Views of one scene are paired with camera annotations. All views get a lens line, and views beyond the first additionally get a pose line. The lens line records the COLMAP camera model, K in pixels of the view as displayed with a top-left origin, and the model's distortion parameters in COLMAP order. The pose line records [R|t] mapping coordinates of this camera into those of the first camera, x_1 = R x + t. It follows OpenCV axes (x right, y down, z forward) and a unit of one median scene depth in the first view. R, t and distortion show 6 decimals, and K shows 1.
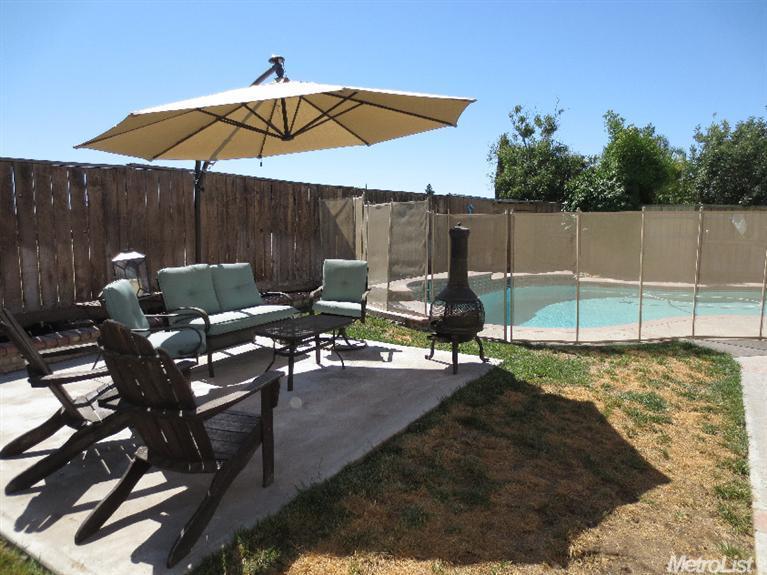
lens RADIAL K [[541.6, 0, 383.9], [0, 541.6, 291.9], [0, 0, 1]] dist [-0.045873, 0.029028]
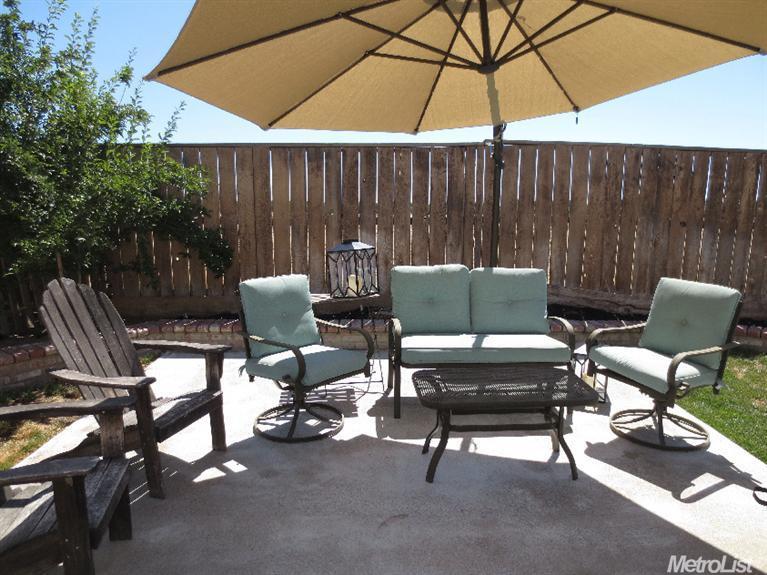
lens RADIAL K [[541.6, 0, 383.9], [0, 541.6, 291.9], [0, 0, 1]] dist [-0.045873, 0.029028]
pose [[0.548891, 0.142672, -0.823628, 0.239442], [-0.121182, 0.988499, 0.090472, -0.072495], [0.827064, 0.050150, 0.559867, 0.506847]]
